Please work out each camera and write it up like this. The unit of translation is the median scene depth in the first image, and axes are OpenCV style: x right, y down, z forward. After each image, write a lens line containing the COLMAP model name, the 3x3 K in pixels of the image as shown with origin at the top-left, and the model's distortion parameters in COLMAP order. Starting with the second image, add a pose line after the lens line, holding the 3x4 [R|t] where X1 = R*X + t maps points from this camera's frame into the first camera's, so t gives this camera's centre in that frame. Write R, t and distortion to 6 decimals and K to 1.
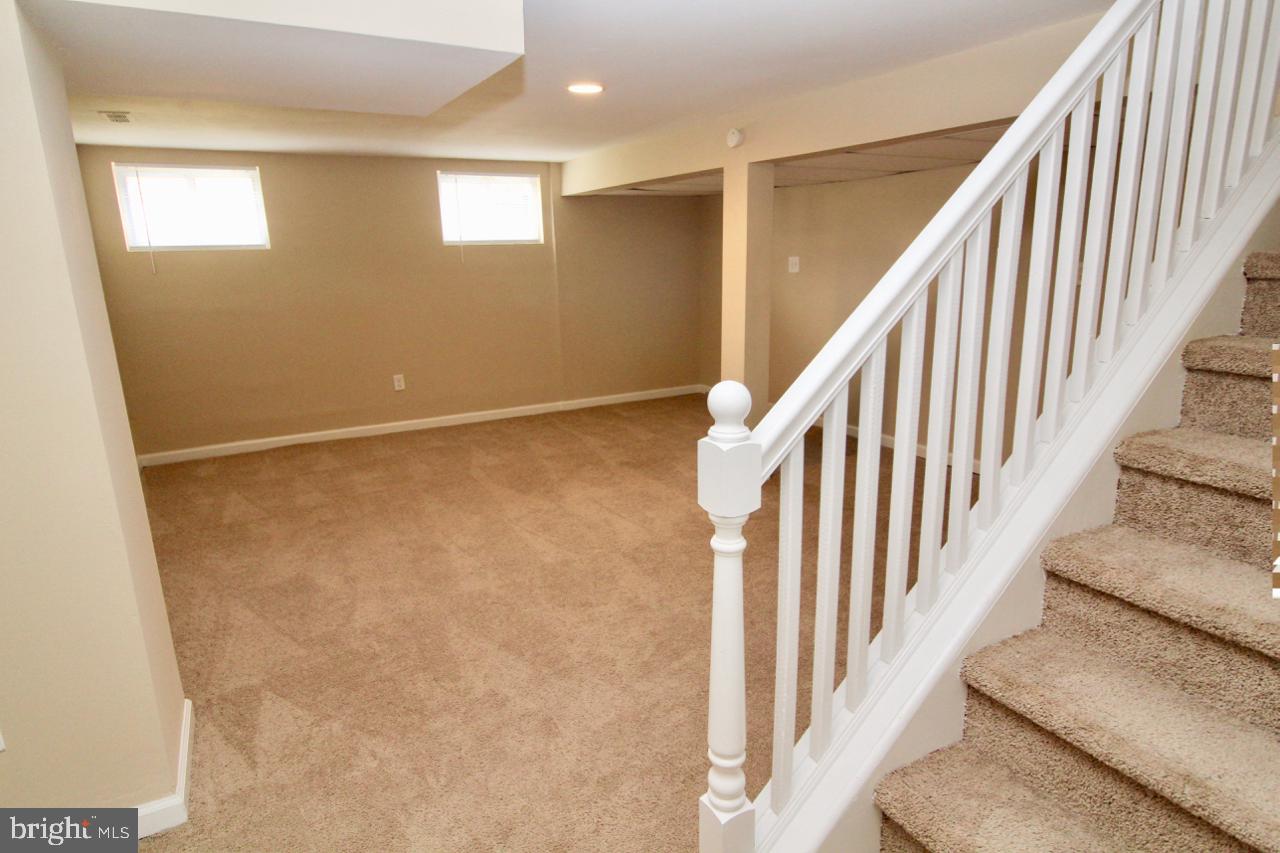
lens RADIAL K [[708.1, 0, 640.0], [0, 708.1, 426.5], [0, 0, 1]] dist [0.004828, -0.009038]
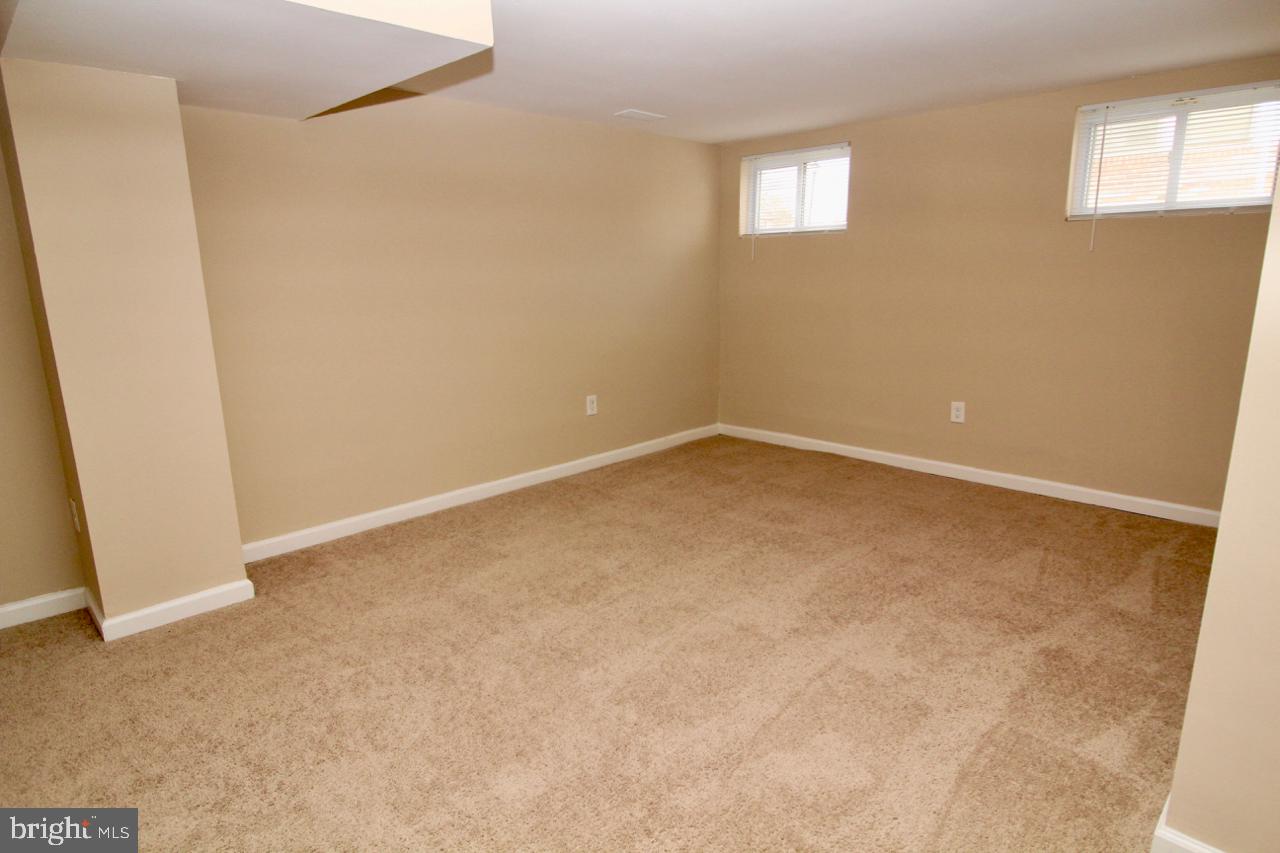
lens RADIAL K [[737.4, 0, 646.0], [0, 737.4, 423.0], [0, 0, 1]] dist [0.005482, -0.009809]
pose [[0.266552, 0.228505, -0.936341, 0.384066], [-0.216770, 0.960813, 0.172768, -0.144915], [0.939128, 0.156919, 0.305640, 0.577095]]
